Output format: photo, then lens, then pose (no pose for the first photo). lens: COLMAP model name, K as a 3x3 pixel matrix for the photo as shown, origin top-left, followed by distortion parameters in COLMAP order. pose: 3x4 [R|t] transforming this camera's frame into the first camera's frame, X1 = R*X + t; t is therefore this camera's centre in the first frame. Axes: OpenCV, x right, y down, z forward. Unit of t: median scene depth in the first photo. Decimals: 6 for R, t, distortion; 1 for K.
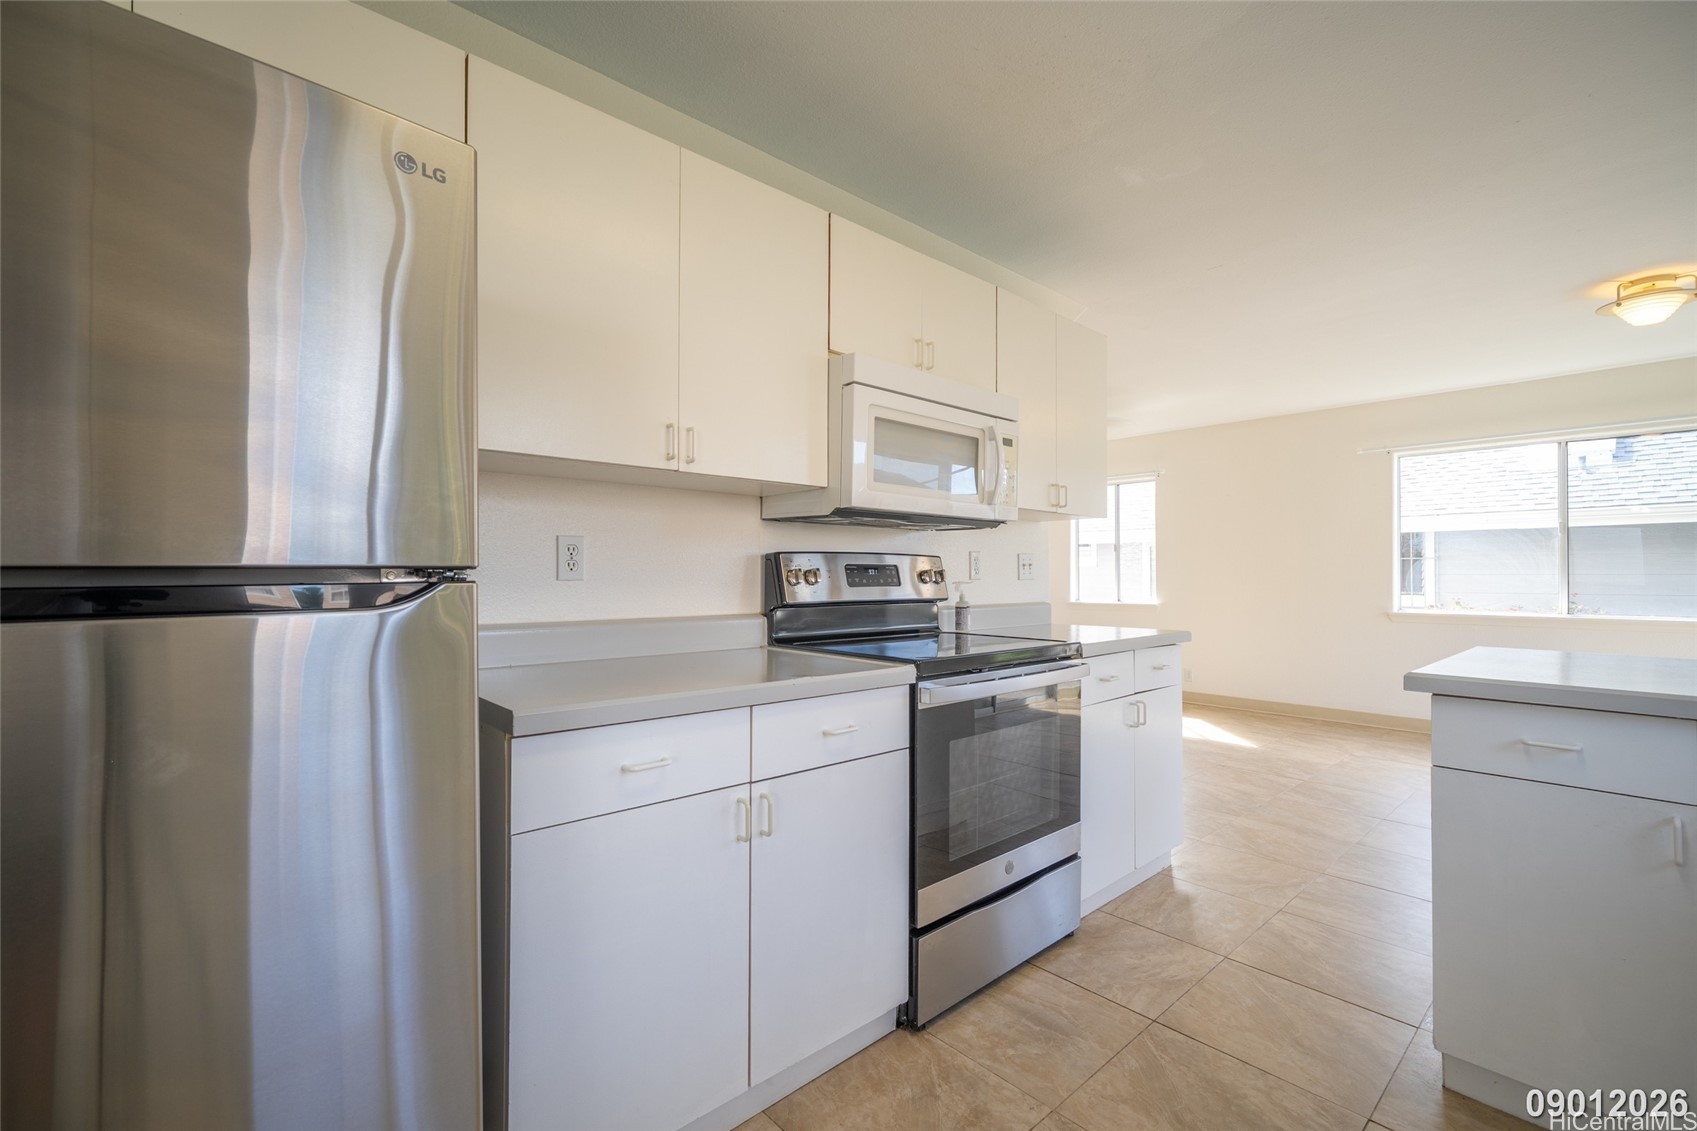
lens RADIAL K [[731.3, 0, 852.8], [0, 731.3, 564.7], [0, 0, 1]] dist [-0.001941, -0.000898]
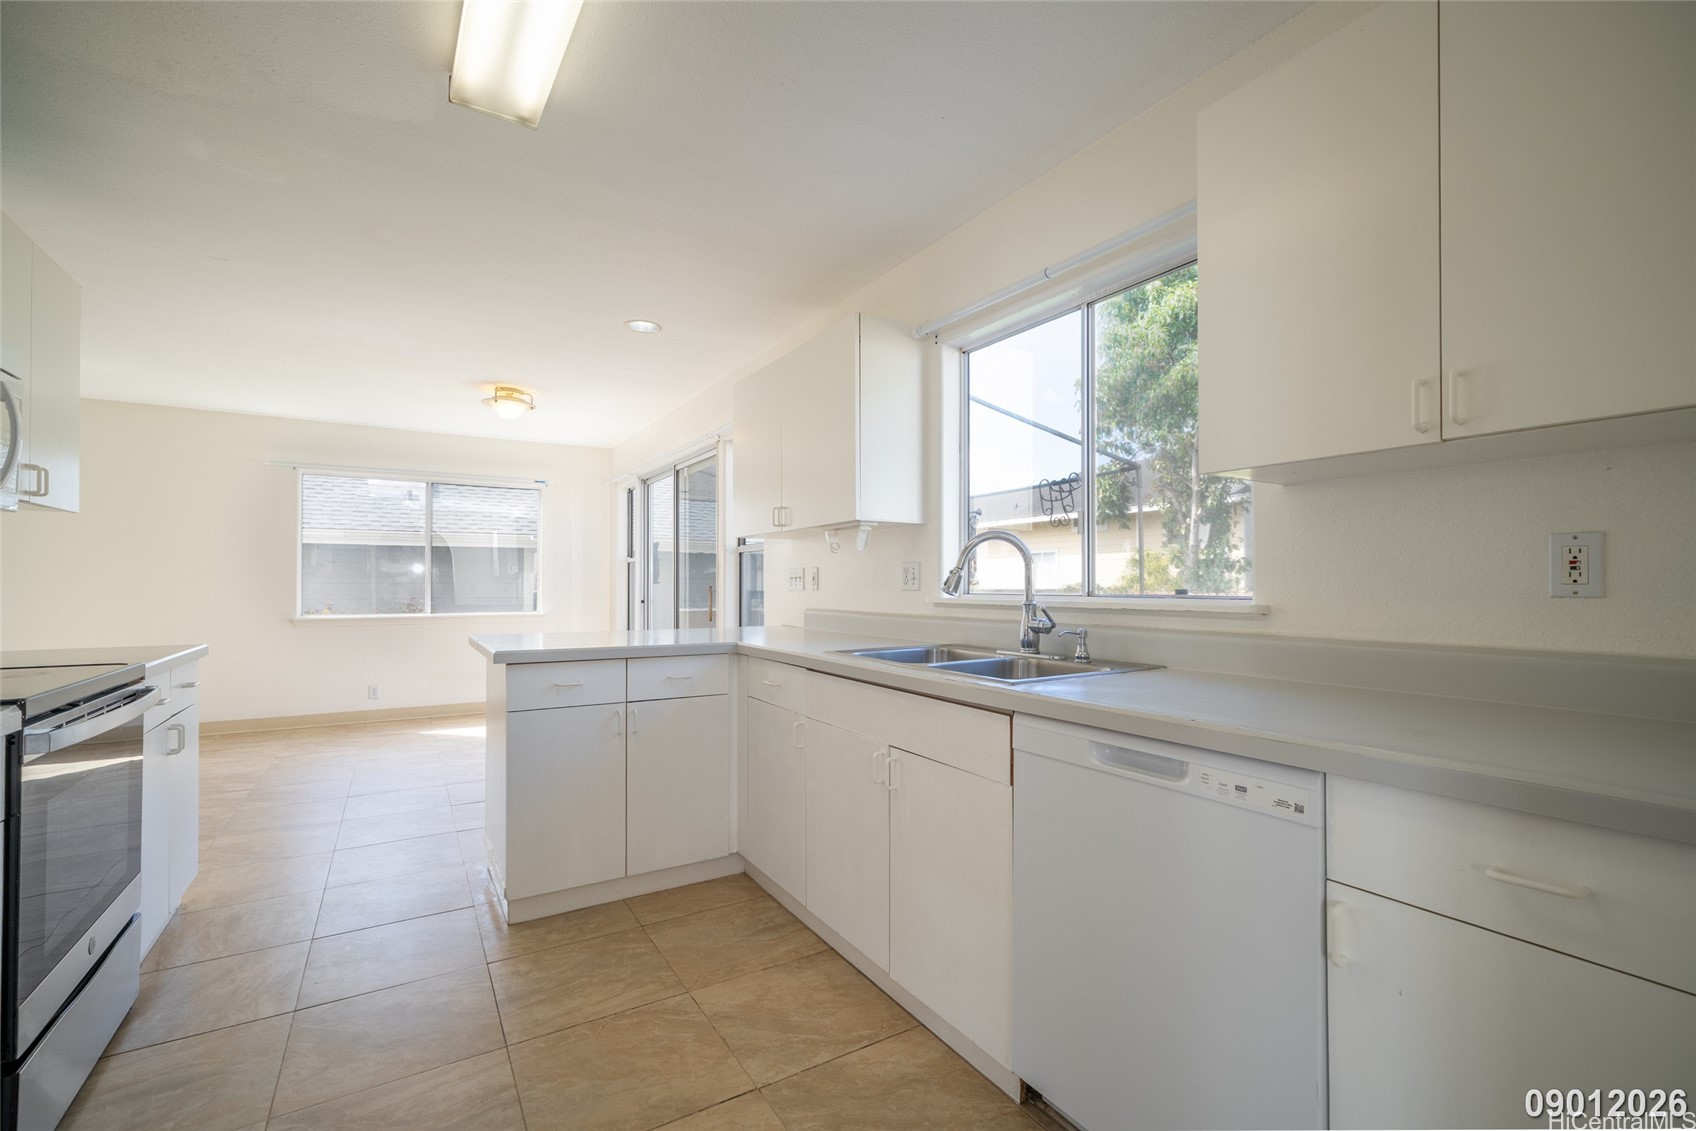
lens RADIAL K [[730.9, 0, 841.4], [0, 730.9, 566.1], [0, 0, 1]] dist [-0.001941, -0.000898]
pose [[0.193264, 0.022539, 0.980888, -0.382763], [-0.013888, 0.999699, -0.020234, -0.001617], [-0.981048, -0.009712, 0.193519, 0.029079]]
